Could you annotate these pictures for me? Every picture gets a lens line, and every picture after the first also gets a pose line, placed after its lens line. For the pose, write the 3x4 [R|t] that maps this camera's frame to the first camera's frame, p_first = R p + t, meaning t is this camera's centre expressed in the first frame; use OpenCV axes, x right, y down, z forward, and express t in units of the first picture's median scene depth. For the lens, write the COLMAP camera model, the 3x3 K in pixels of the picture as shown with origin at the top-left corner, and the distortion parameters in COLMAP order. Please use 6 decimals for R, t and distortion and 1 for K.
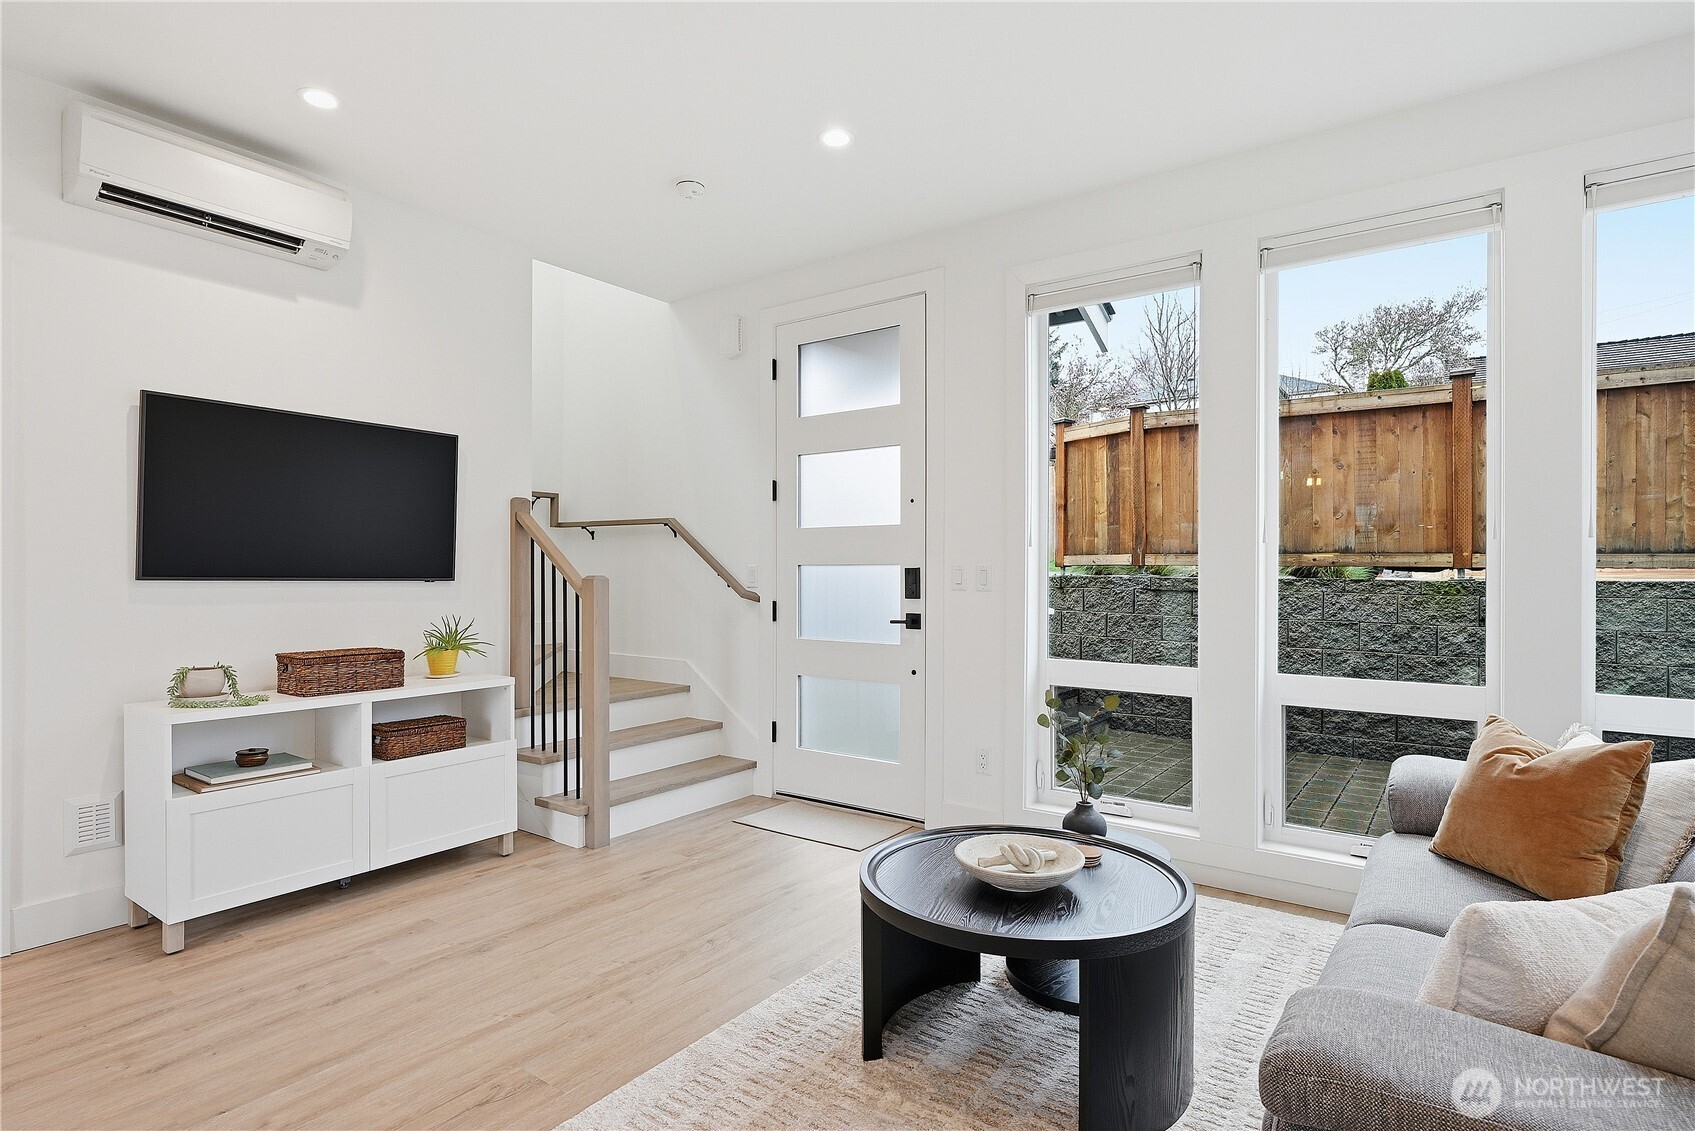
lens RADIAL K [[866.6, 0, 850.7], [0, 866.6, 574.0], [0, 0, 1]] dist [-0.001055, 0.001190]
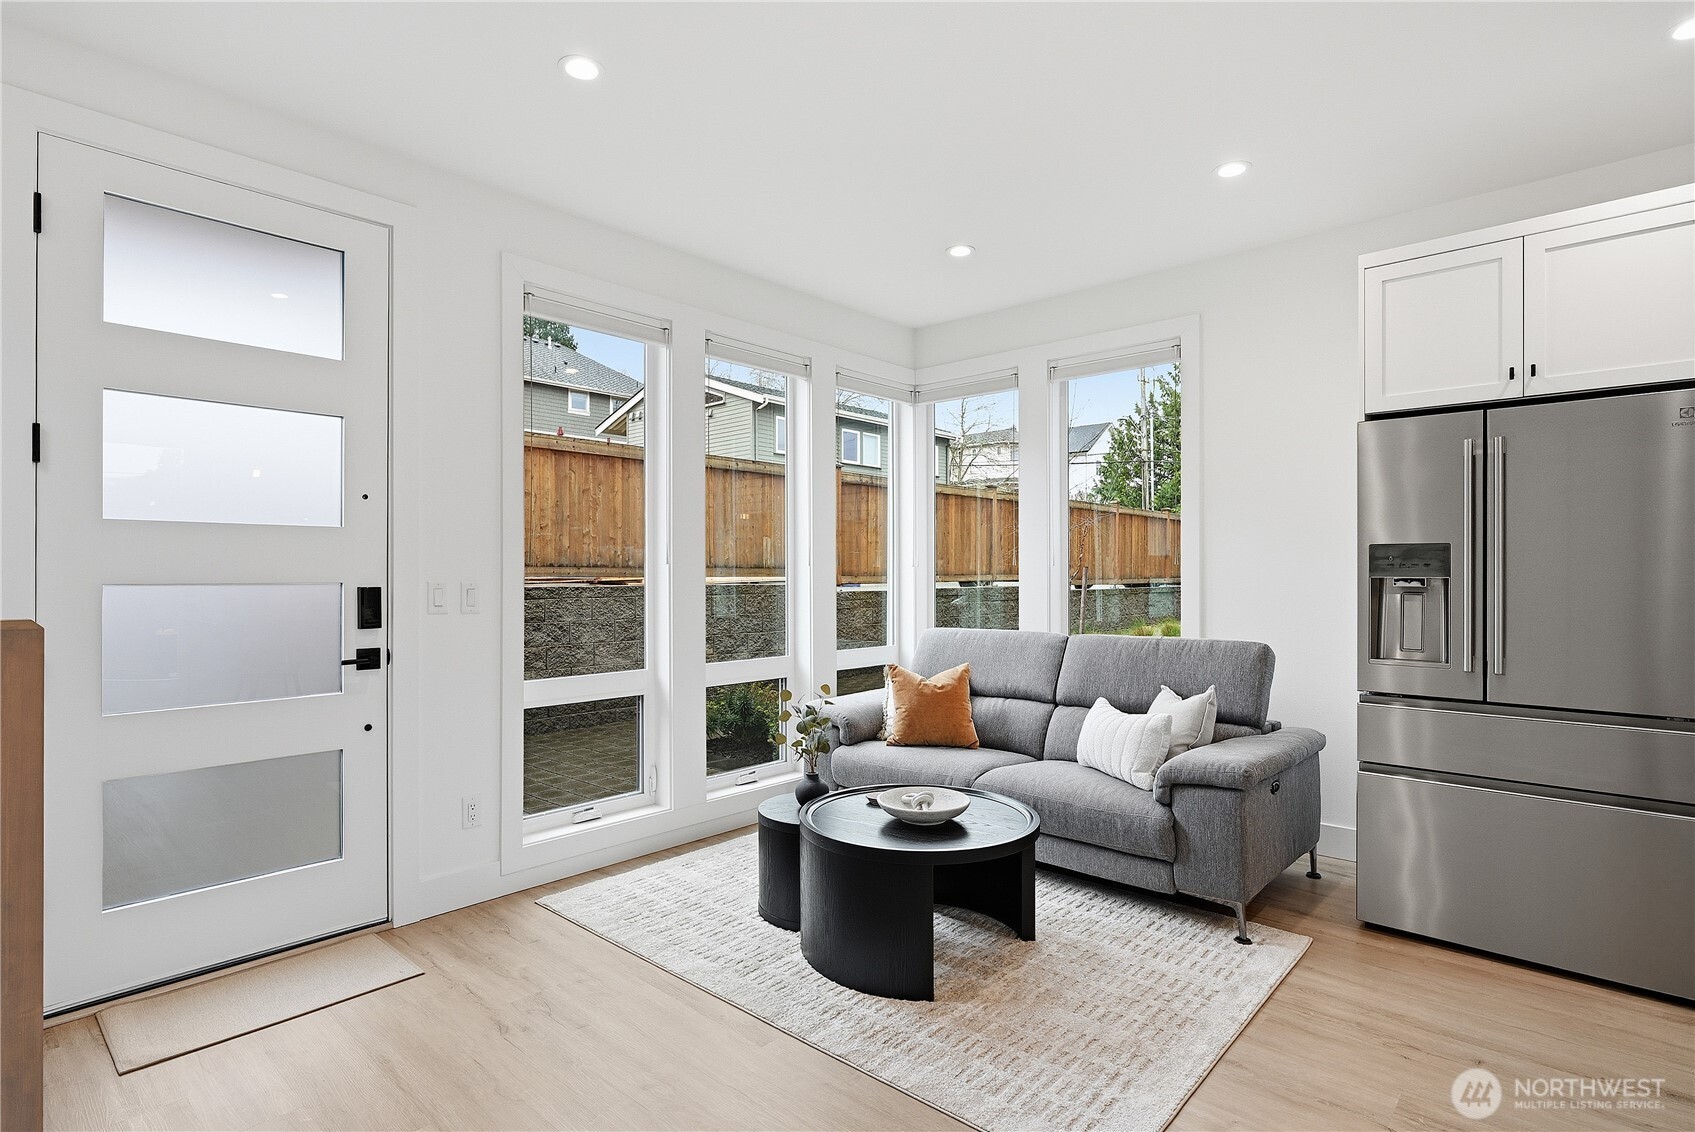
lens RADIAL K [[866.6, 0, 836.6], [0, 866.6, 571.3], [0, 0, 1]] dist [-0.001055, 0.001190]
pose [[0.115236, -0.001400, 0.993337, -0.631607], [0.011191, 0.999937, 0.000111, -0.016161], [-0.993275, 0.011104, 0.115244, 0.529847]]
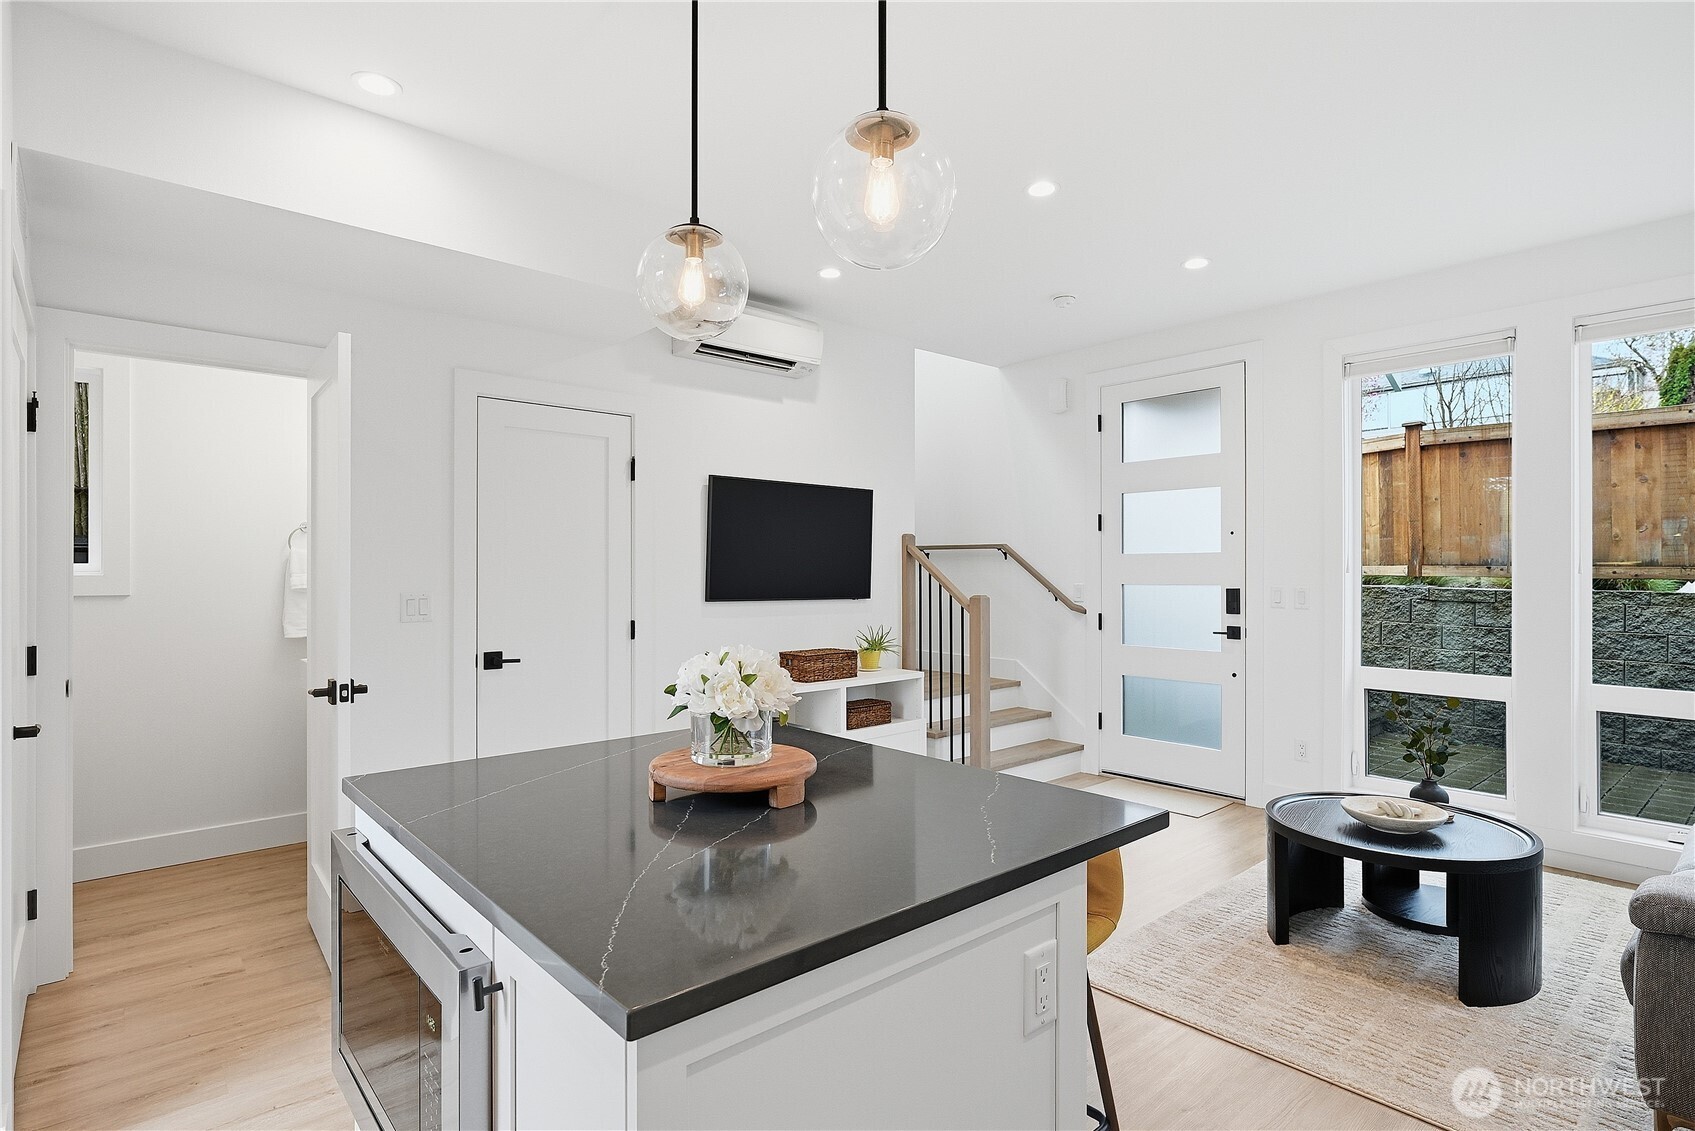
lens RADIAL K [[866.6, 0, 843.9], [0, 866.6, 568.3], [0, 0, 1]] dist [-0.001055, 0.001190]
pose [[0.975487, -0.003408, -0.220029, -0.196177], [0.002968, 0.999993, -0.002330, -0.034535], [0.220035, 0.001620, 0.975491, -0.304092]]
